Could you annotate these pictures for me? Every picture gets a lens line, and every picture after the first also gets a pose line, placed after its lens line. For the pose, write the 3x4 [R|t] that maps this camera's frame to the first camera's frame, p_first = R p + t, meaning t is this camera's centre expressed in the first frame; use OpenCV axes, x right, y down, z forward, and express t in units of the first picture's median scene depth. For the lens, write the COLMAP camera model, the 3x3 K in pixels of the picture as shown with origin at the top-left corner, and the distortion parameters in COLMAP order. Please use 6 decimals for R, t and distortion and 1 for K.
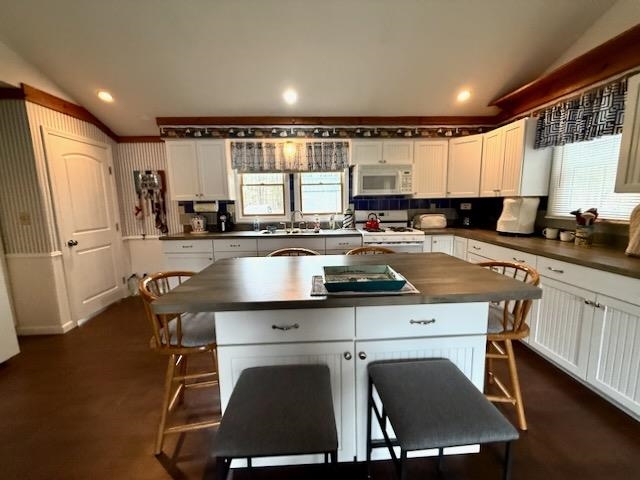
lens RADIAL K [[255.6, 0, 318.8], [0, 255.6, 236.0], [0, 0, 1]] dist [0.001539, 0.000119]
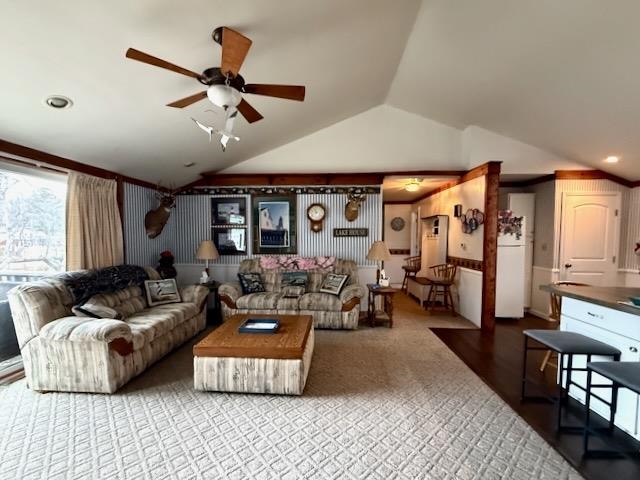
lens RADIAL K [[269.2, 0, 318.0], [0, 269.2, 248.3], [0, 0, 1]] dist [0.000019, 0.000009]
pose [[-0.107871, 0.060031, -0.992351, 0.617841], [-0.138095, 0.987594, 0.074754, 0.010650], [0.984527, 0.145102, -0.098243, -0.242988]]
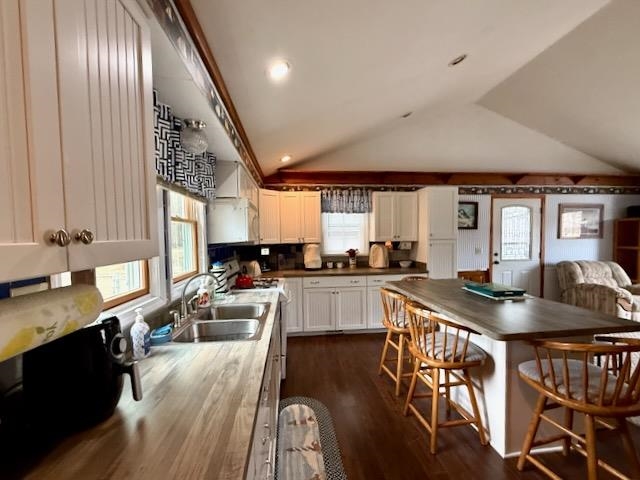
lens RADIAL K [[275.1, 0, 320.0], [0, 275.1, 246.9], [0, 0, 1]] dist [0.000143, 0.000165]
pose [[-0.068544, -0.018676, 0.997473, -0.625779], [0.149929, 0.988277, 0.028807, -0.137377], [-0.986318, 0.151525, -0.064940, 0.863415]]
